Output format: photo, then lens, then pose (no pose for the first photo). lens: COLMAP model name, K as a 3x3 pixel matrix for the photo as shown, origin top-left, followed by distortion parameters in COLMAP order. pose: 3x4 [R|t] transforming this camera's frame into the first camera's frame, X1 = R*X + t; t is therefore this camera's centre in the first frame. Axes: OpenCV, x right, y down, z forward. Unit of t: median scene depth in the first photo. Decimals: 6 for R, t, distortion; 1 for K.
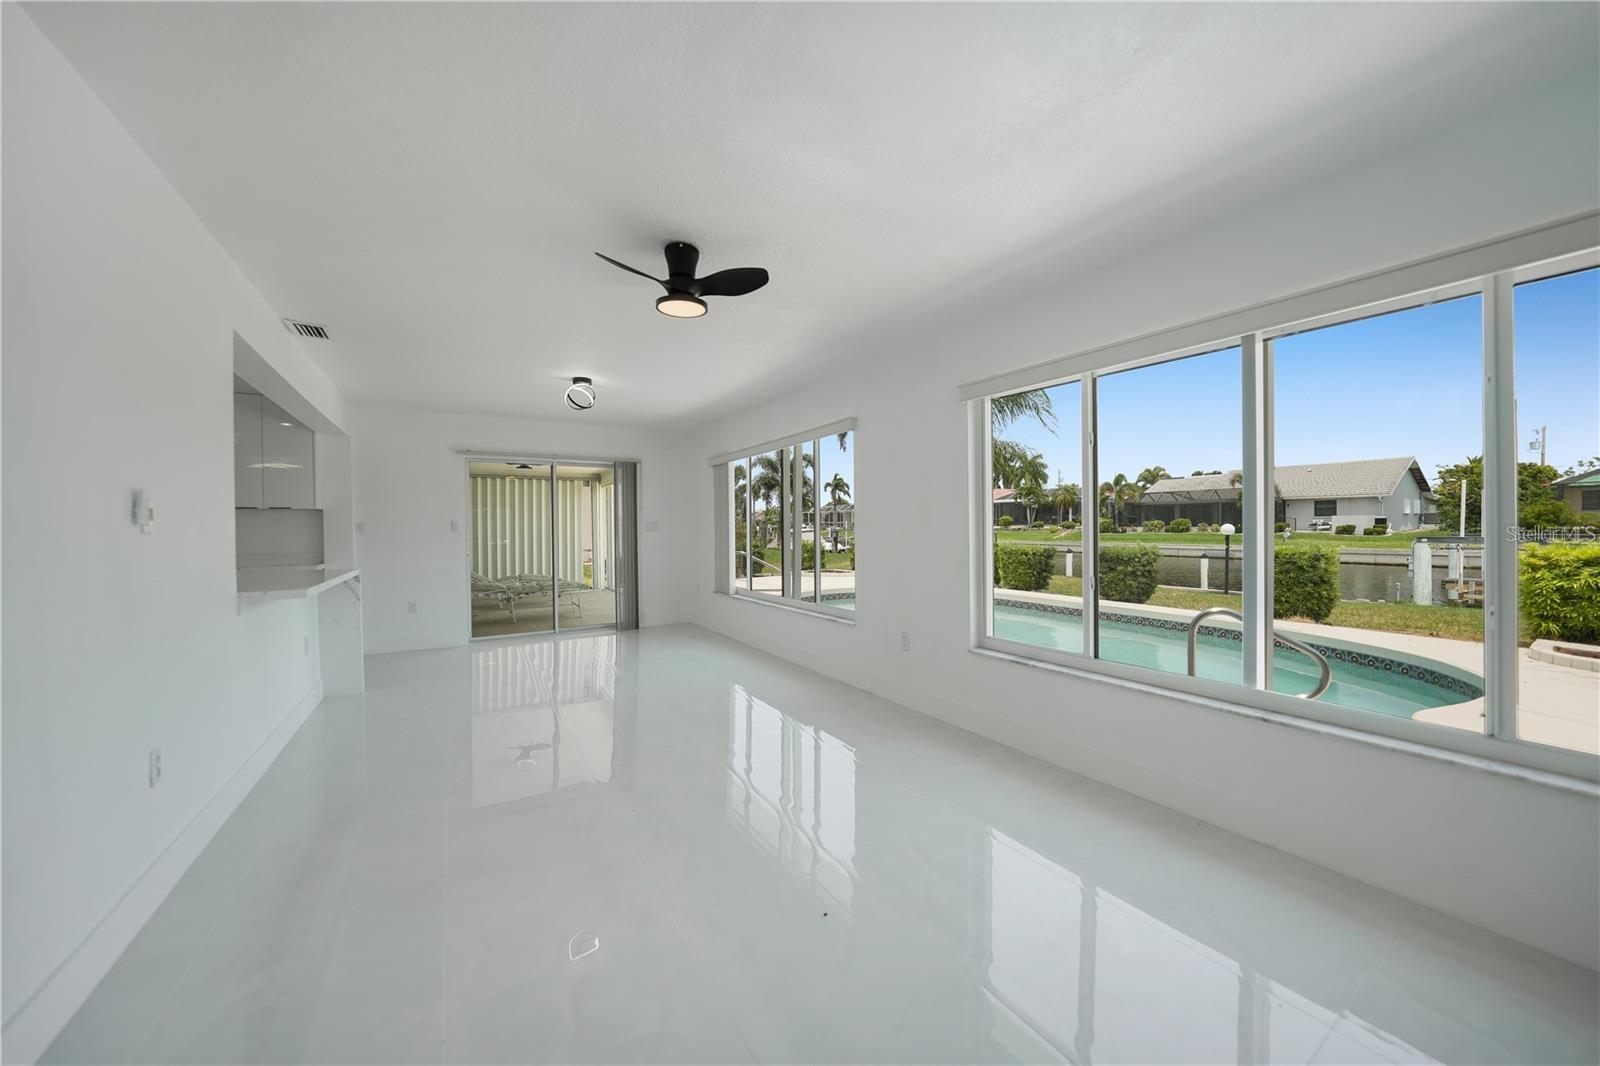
lens RADIAL K [[554.4, 0, 804.7], [0, 554.4, 527.8], [0, 0, 1]] dist [-0.018137, 0.003254]
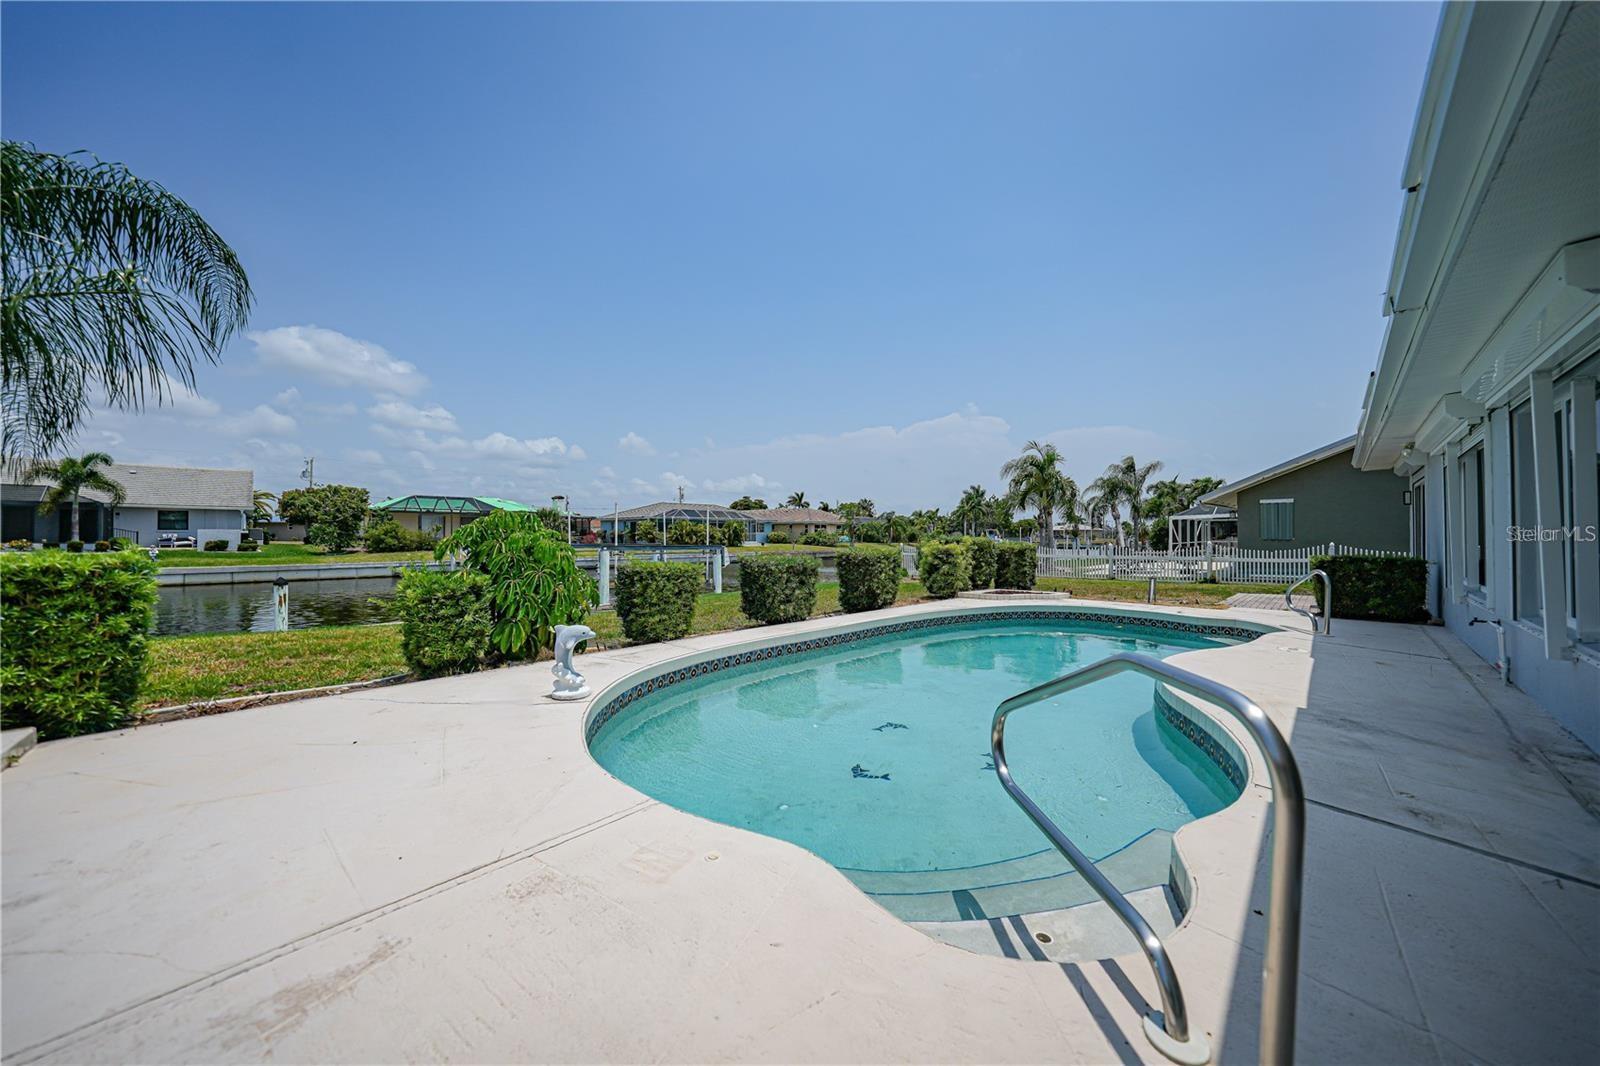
lens RADIAL K [[555.4, 0, 811.7], [0, 555.4, 529.6], [0, 0, 1]] dist [-0.017252, 0.001213]
pose [[-0.227644, 0.020691, 0.973524, -0.072104], [0.008358, 0.999779, -0.019295, 0.002975], [-0.973708, 0.003745, -0.227767, 0.325185]]
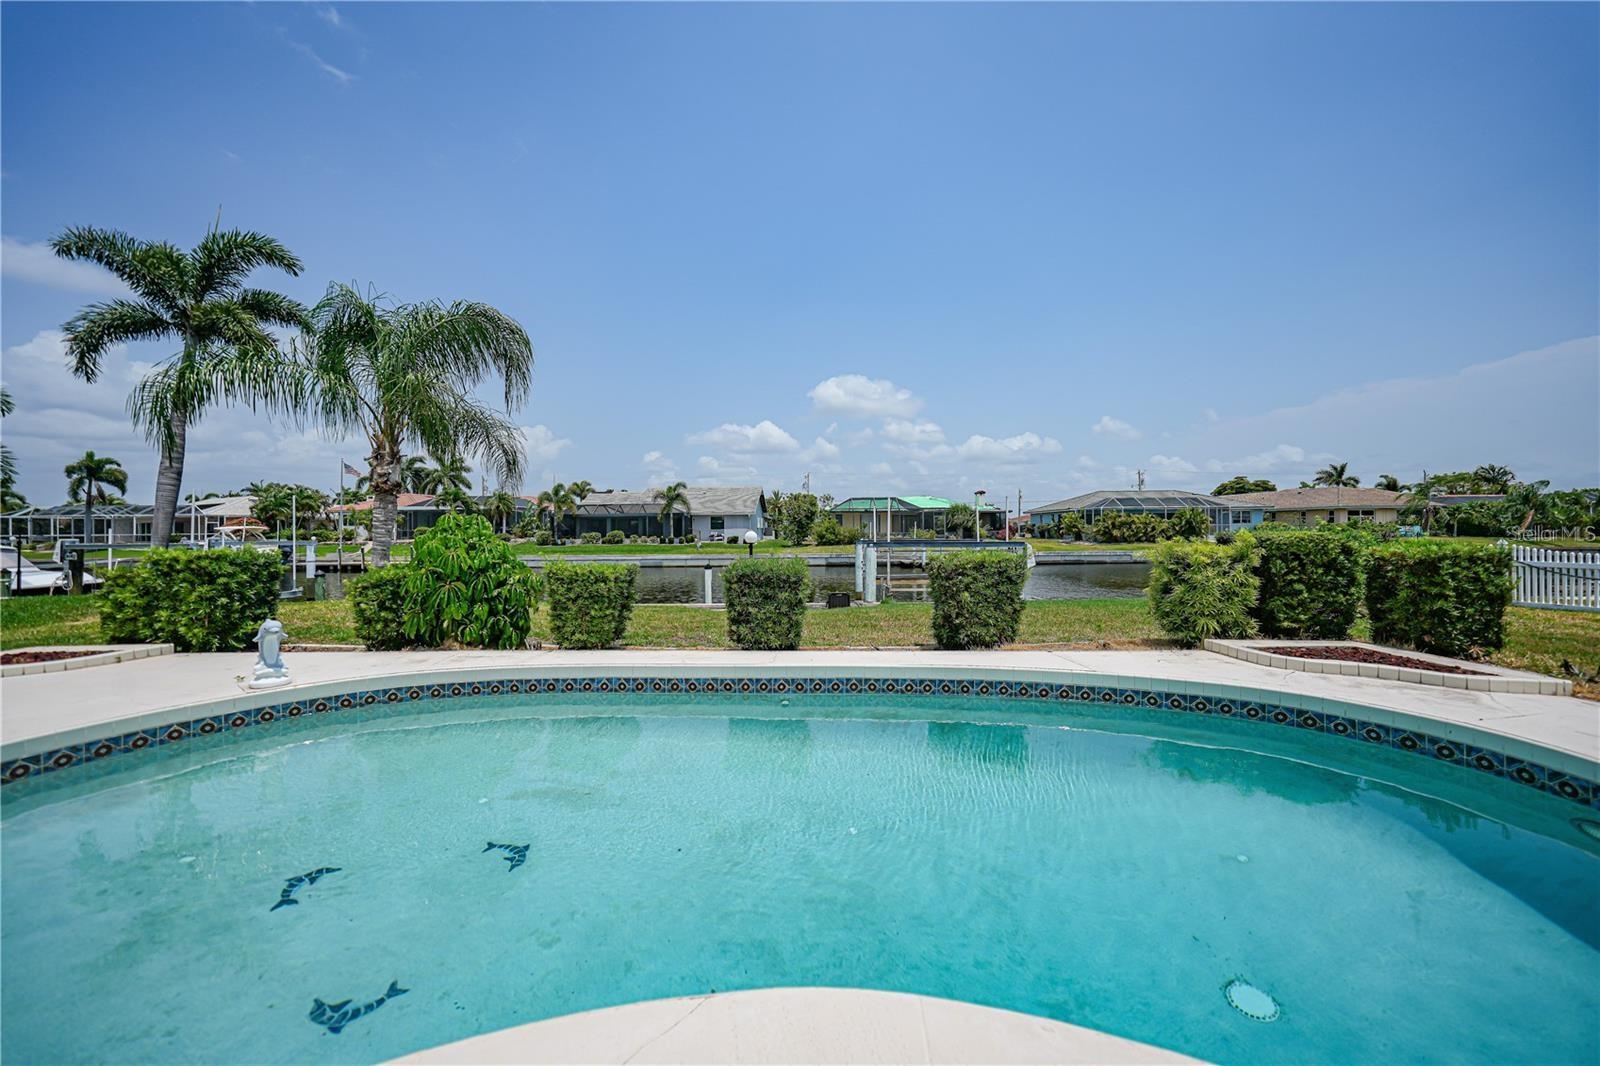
lens RADIAL K [[555.4, 0, 798.0], [0, 555.4, 532.0], [0, 0, 1]] dist [-0.017252, 0.001213]
pose [[0.565927, 0.004534, 0.824443, 0.021035], [0.009685, 0.999879, -0.012147, 0.003009], [-0.824399, 0.014860, 0.565814, 0.174112]]
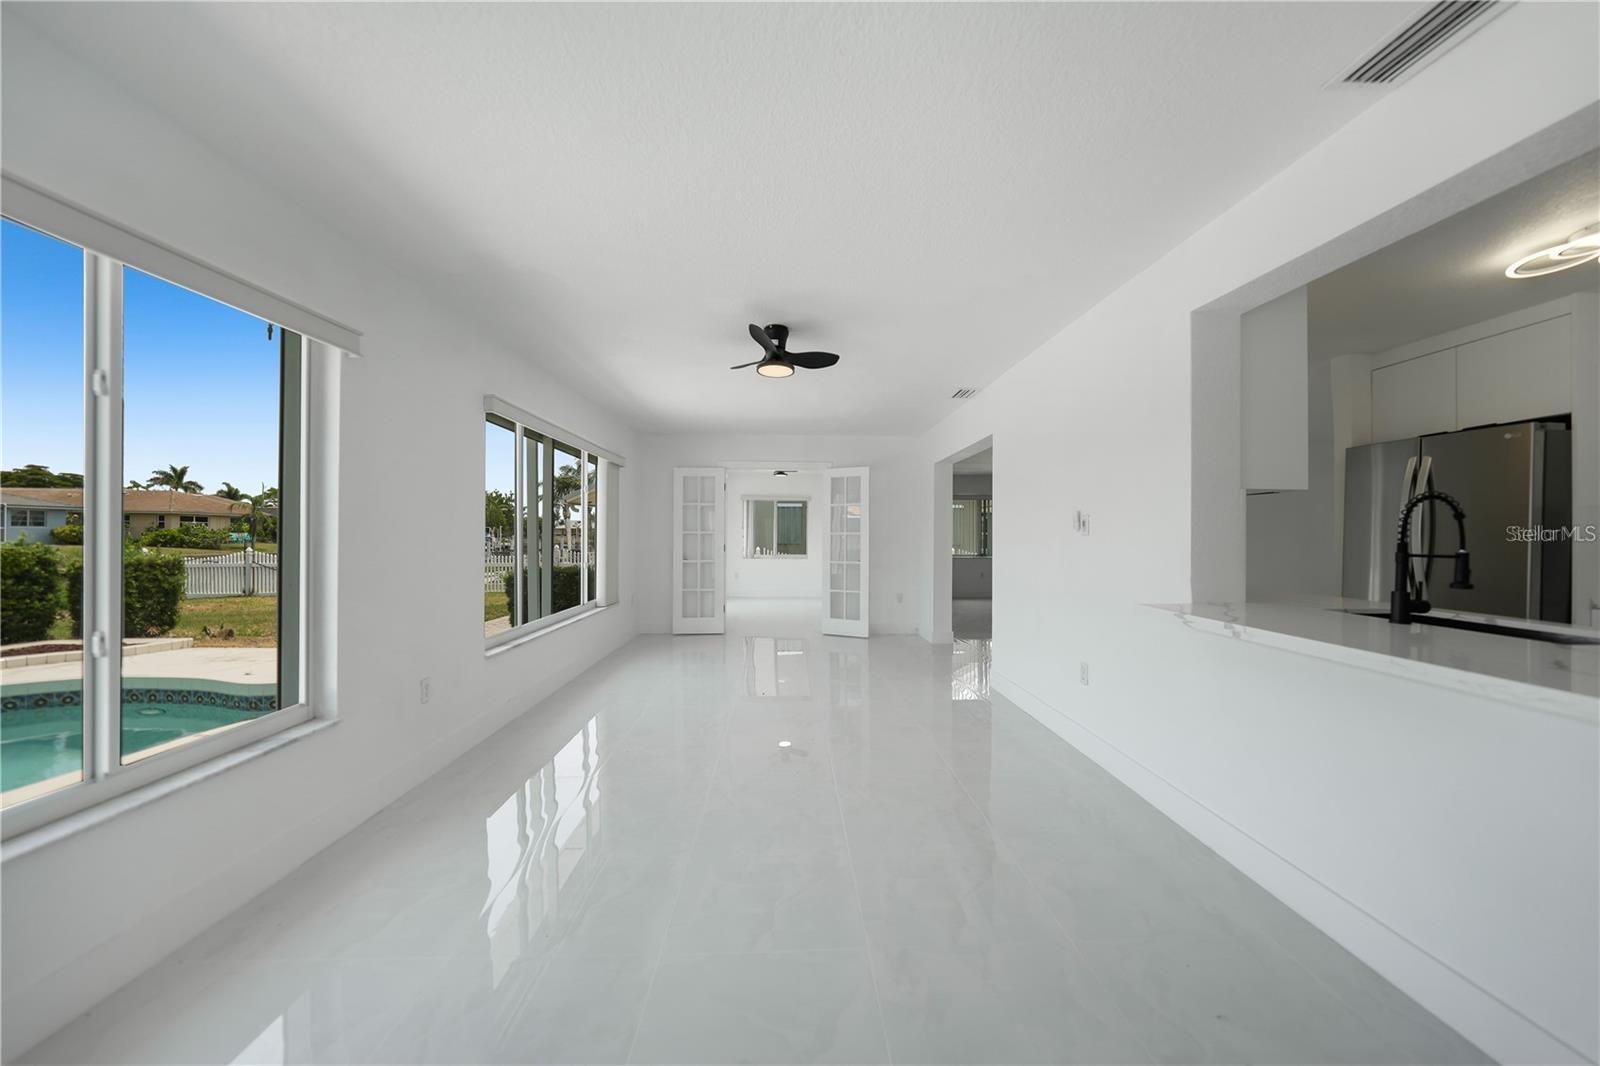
lens RADIAL K [[554.4, 0, 801.3], [0, 554.4, 540.3], [0, 0, 1]] dist [-0.018137, 0.003254]
pose [[-0.853981, -0.000454, 0.520305, -0.070744], [0.004208, 0.999961, 0.007781, 0.000263], [-0.520288, 0.008834, -0.853945, 0.154734]]
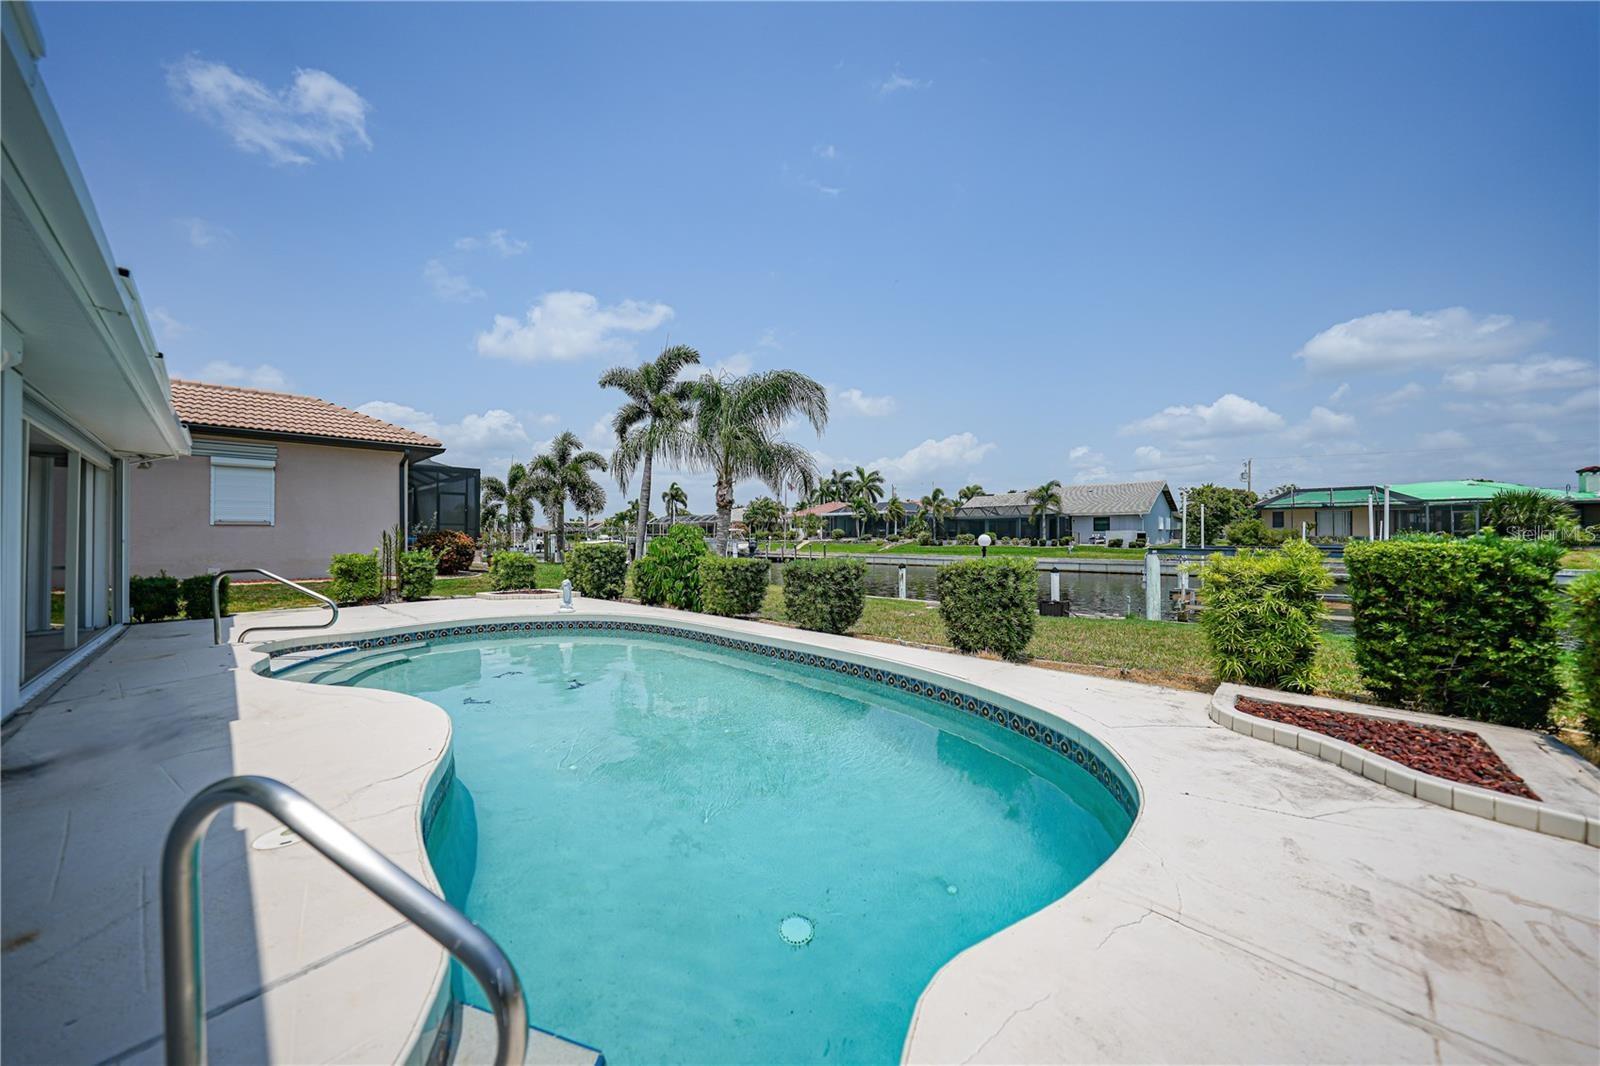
lens RADIAL K [[555.4, 0, 805.3], [0, 555.4, 524.7], [0, 0, 1]] dist [-0.017252, 0.001213]
pose [[0.968155, 0.011977, 0.250065, 0.100364], [-0.004781, 0.999557, -0.029363, 0.002213], [-0.250306, 0.027232, 0.967784, 0.067265]]
